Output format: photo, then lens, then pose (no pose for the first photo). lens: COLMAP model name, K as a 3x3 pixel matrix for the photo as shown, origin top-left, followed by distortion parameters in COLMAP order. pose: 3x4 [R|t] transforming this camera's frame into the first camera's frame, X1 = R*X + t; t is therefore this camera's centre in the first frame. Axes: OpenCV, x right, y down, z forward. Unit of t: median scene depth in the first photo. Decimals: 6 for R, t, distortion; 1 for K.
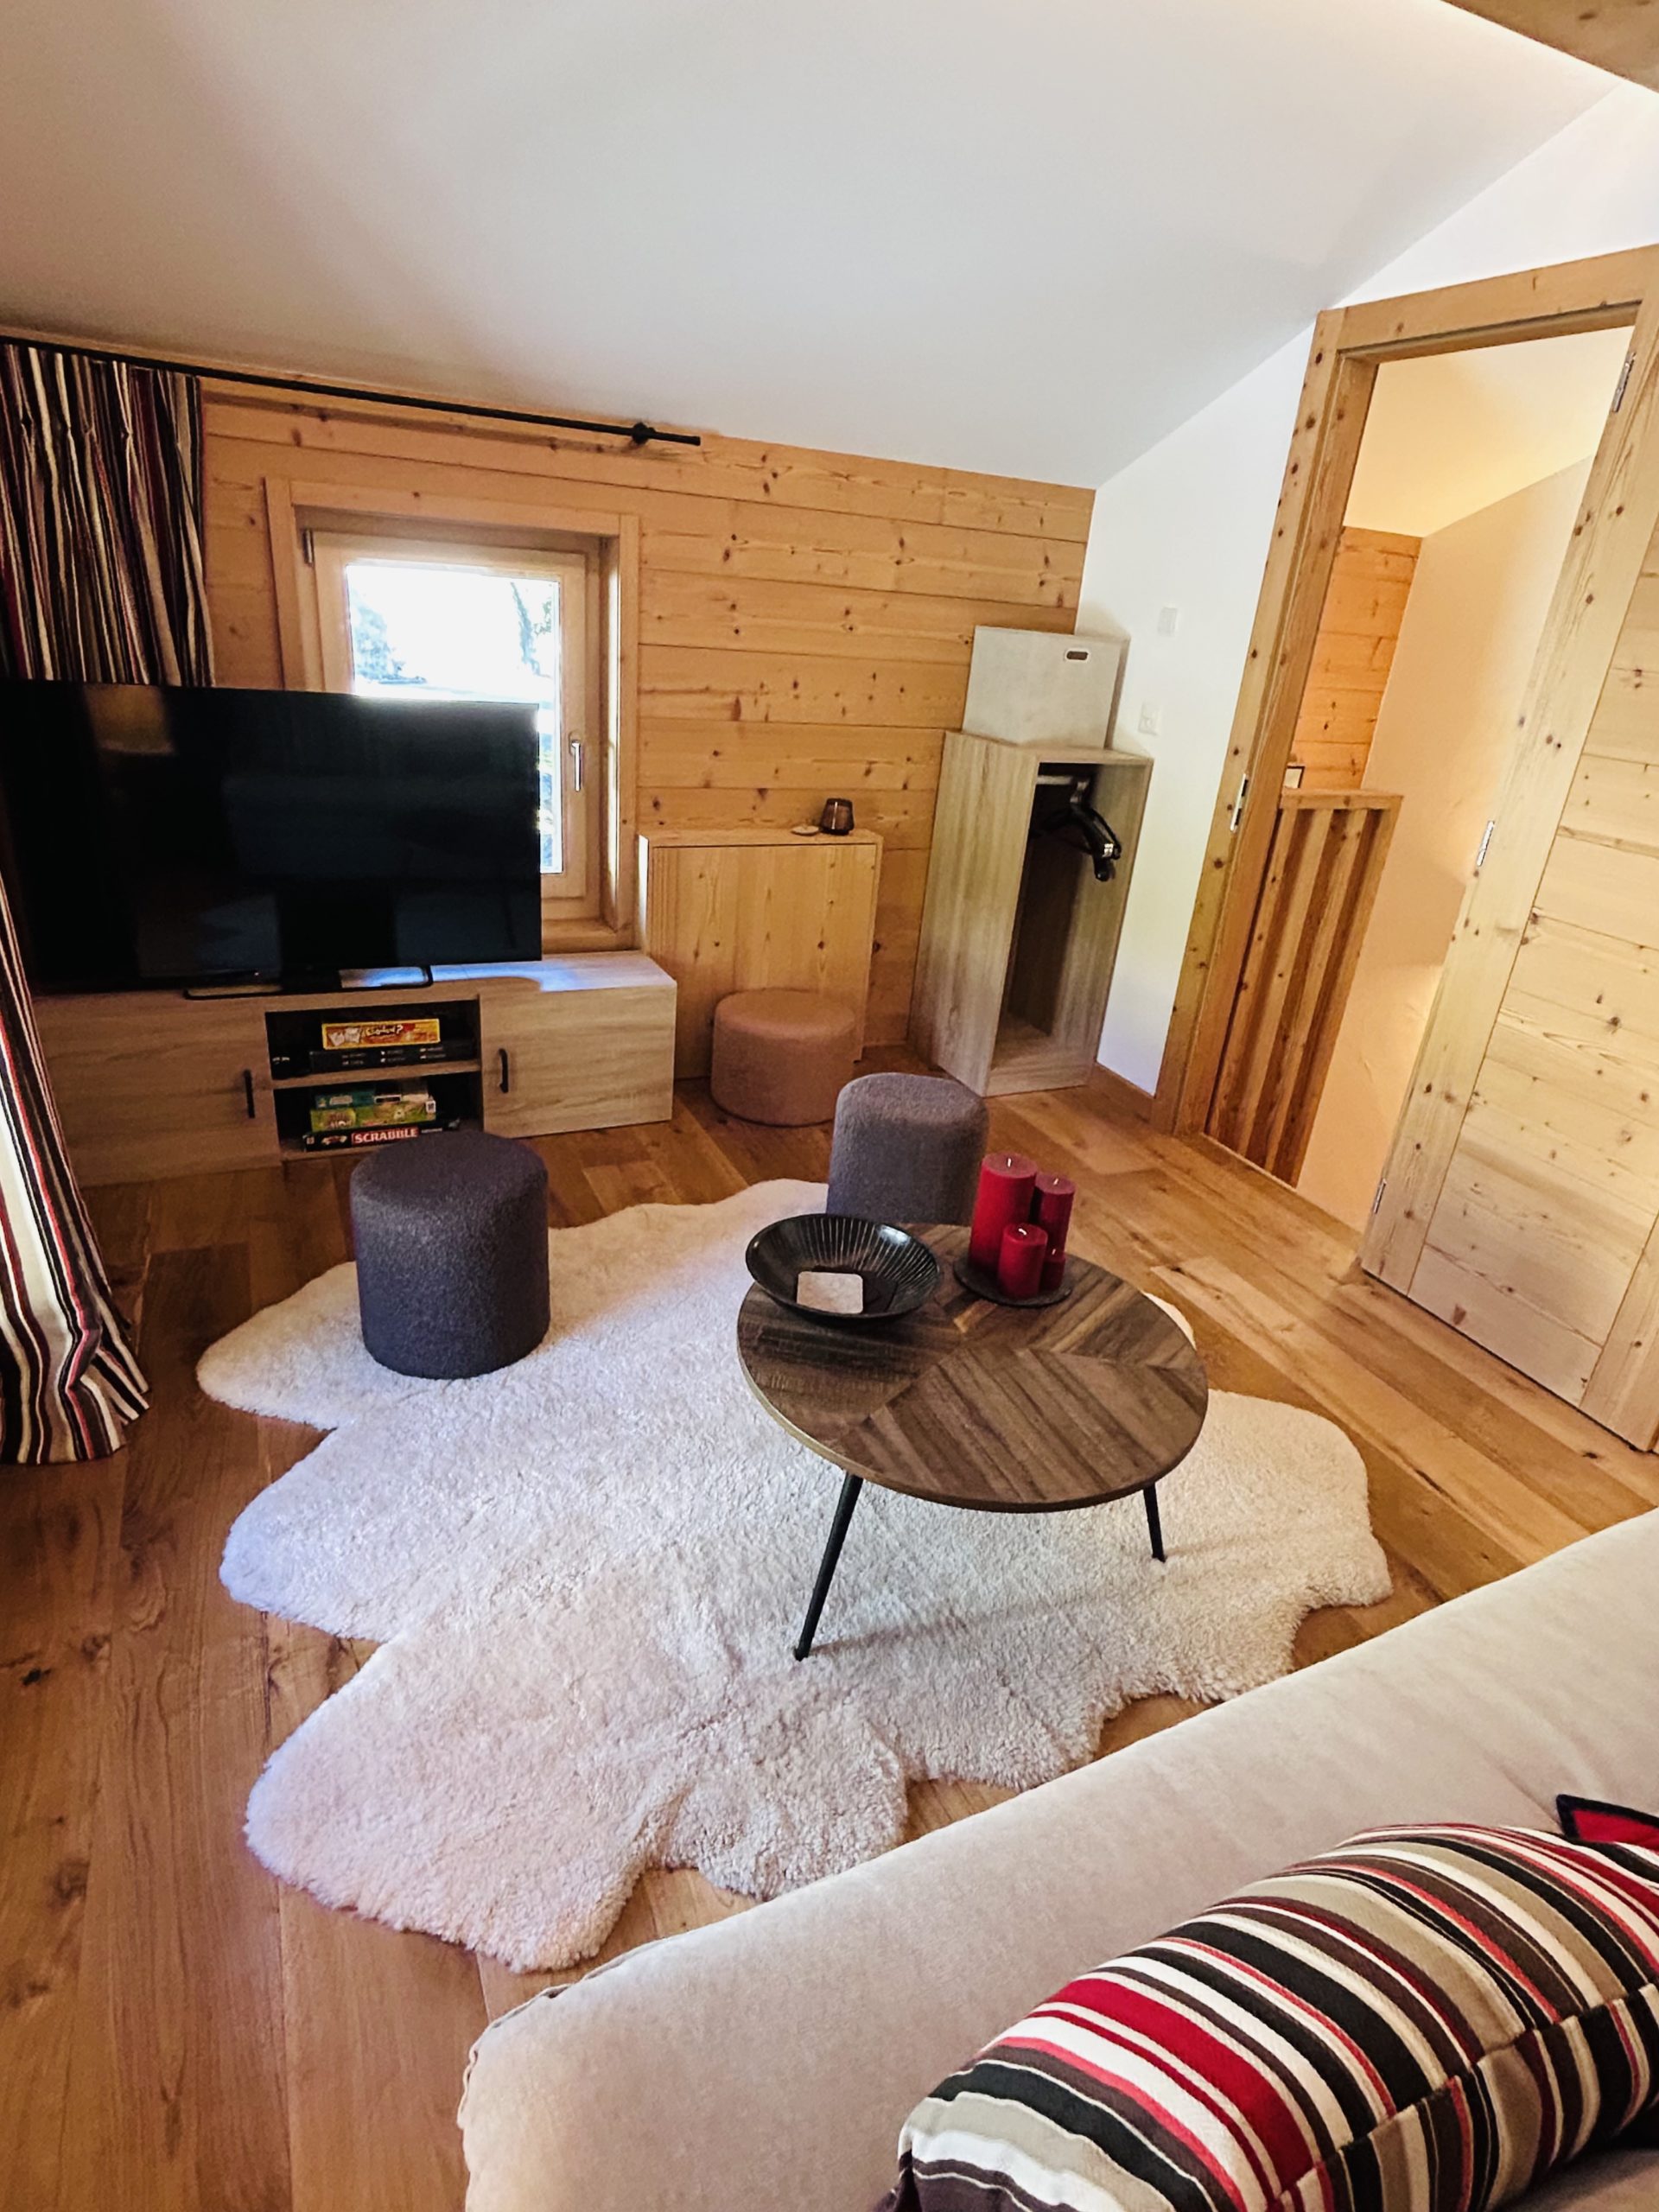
lens RADIAL K [[1183.0, 0, 829.5], [0, 1183.0, 1106.0], [0, 0, 1]] dist [-0.004705, -0.000407]
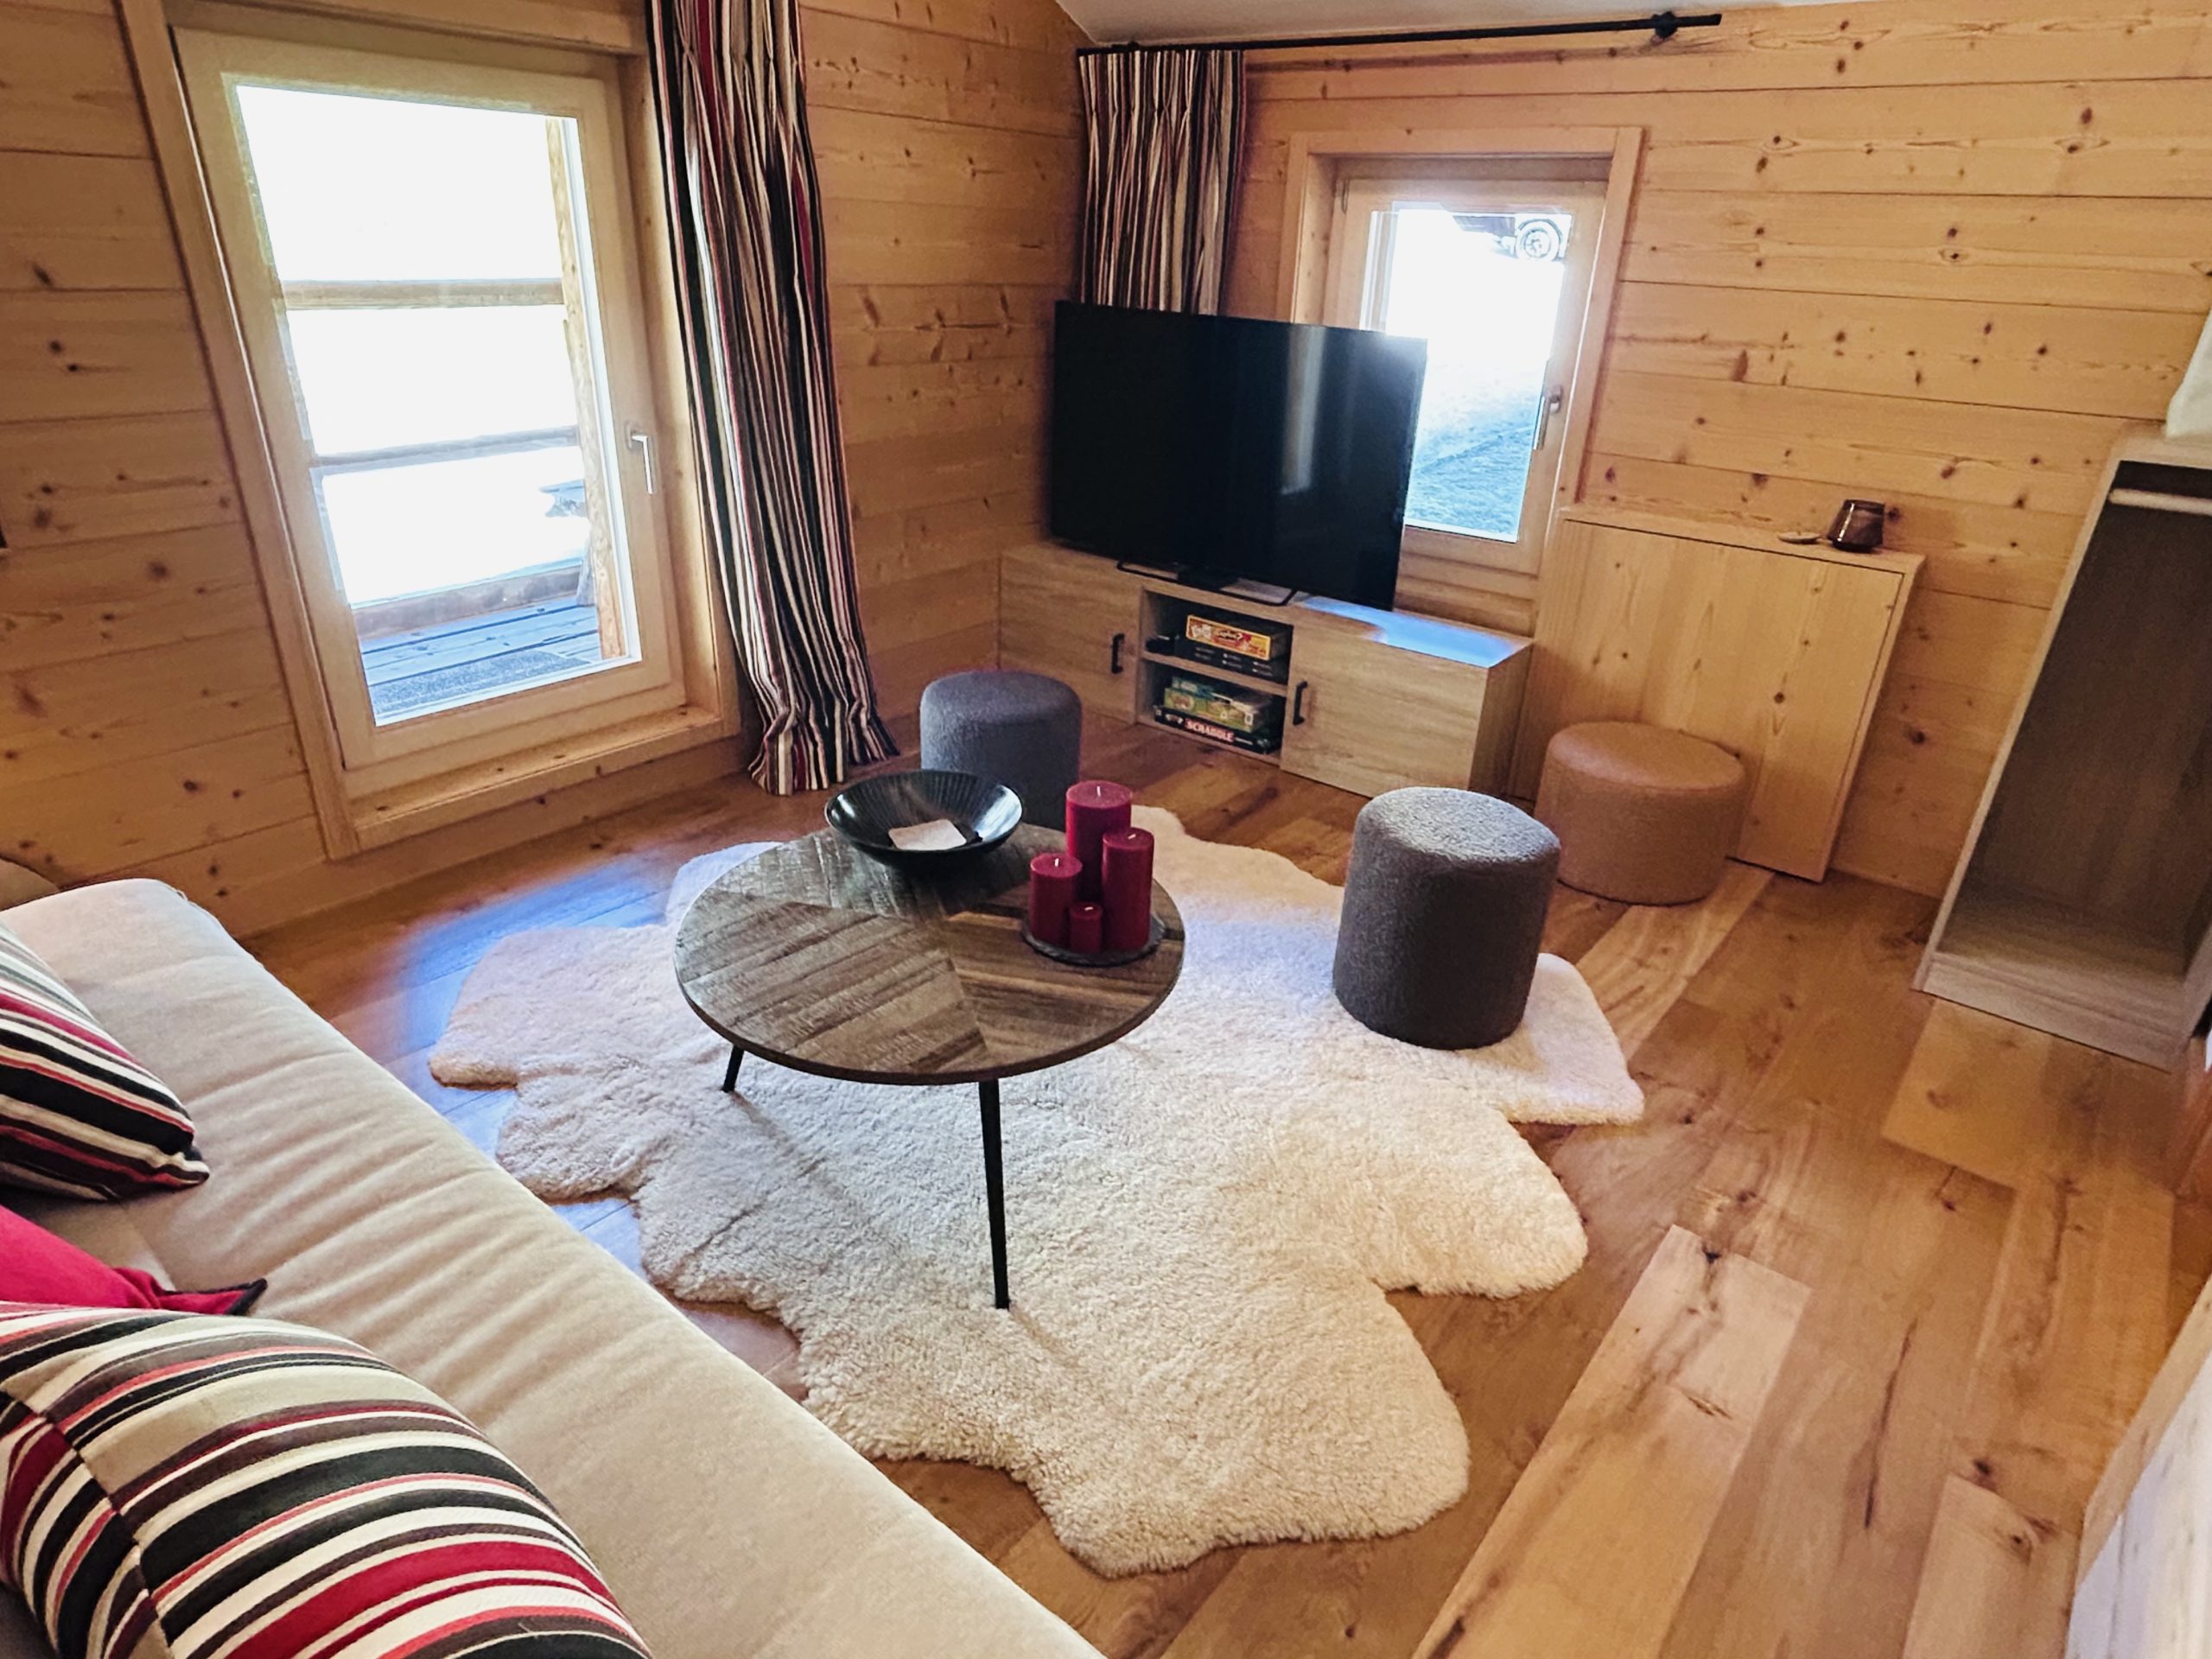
lens RADIAL K [[1275.4, 0, 1105.7], [0, 1275.4, 802.3], [0, 0, 1]] dist [0.007509, 0.001396]
pose [[0.443293, 0.309680, -0.841183, 0.588022], [-0.362353, 0.920243, 0.147830, -0.053067], [0.819873, 0.239273, 0.520151, 0.330349]]
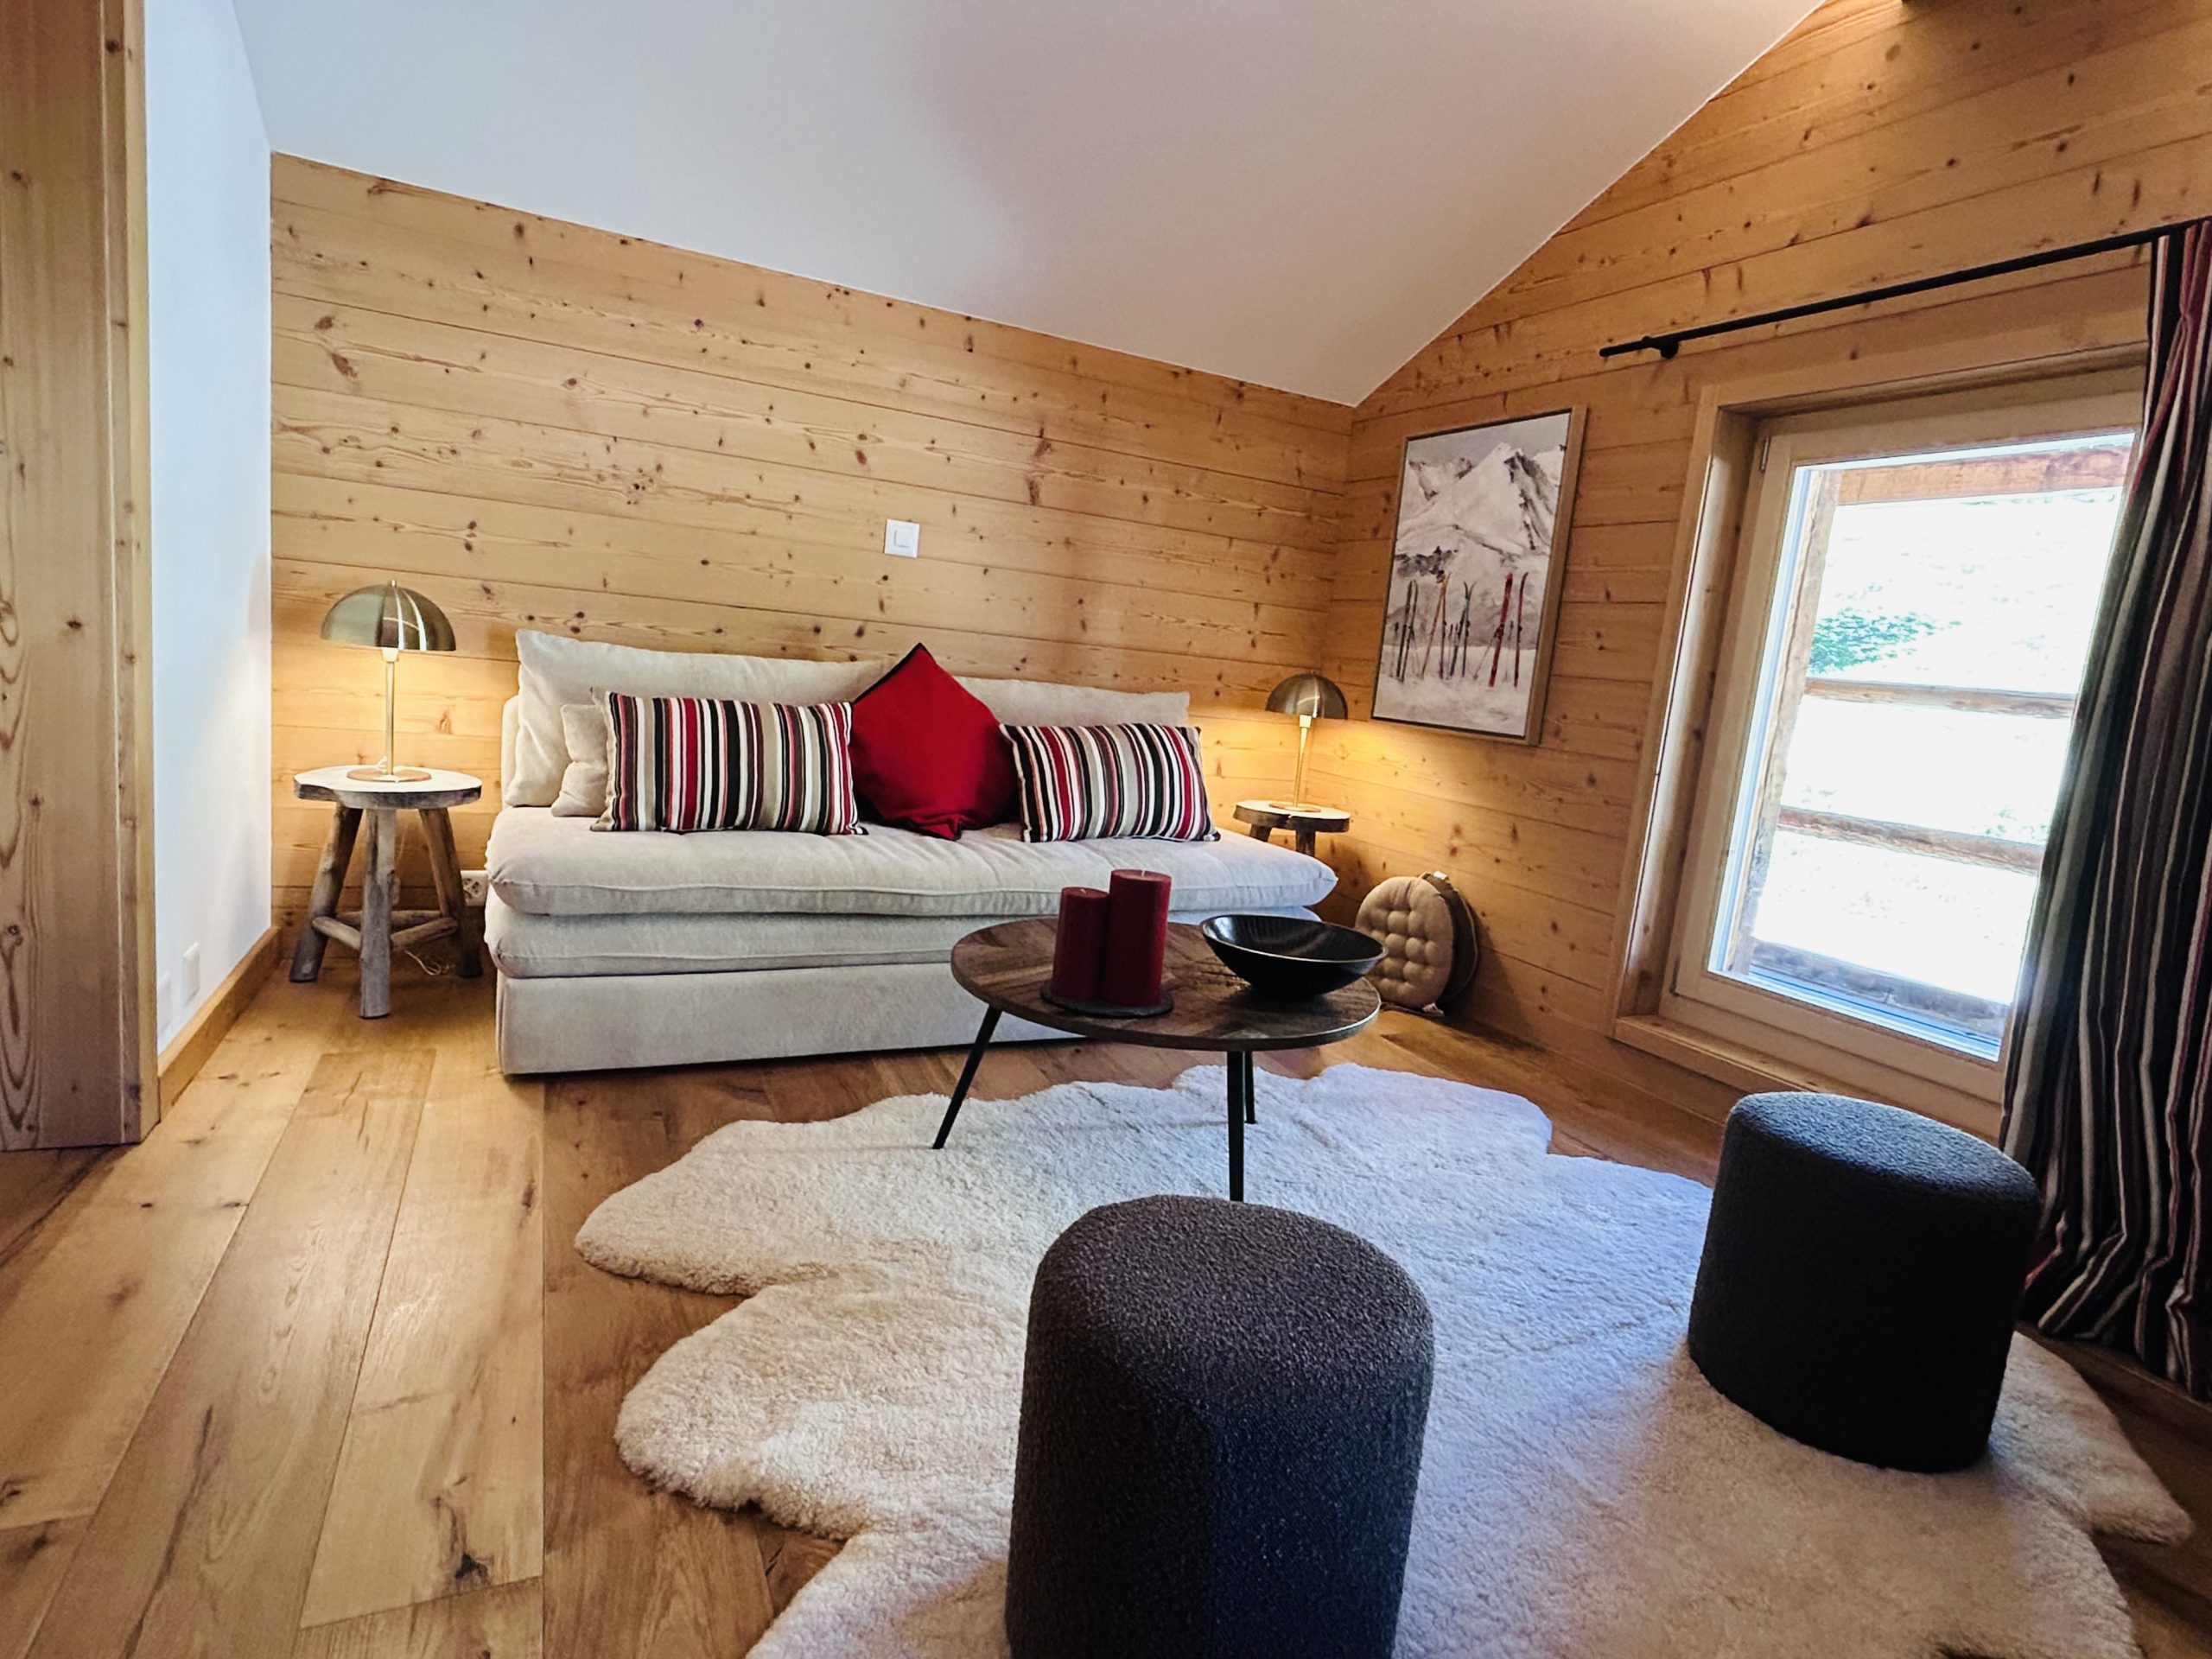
lens RADIAL K [[1183.0, 0, 1106.0], [0, 1183.0, 829.5], [0, 0, 1]] dist [-0.004705, -0.000407]
pose [[-0.982430, -0.183037, -0.036443, 0.137948], [-0.174802, 0.834046, 0.523270, -0.277046], [-0.065383, 0.520446, -0.851388, 1.104327]]
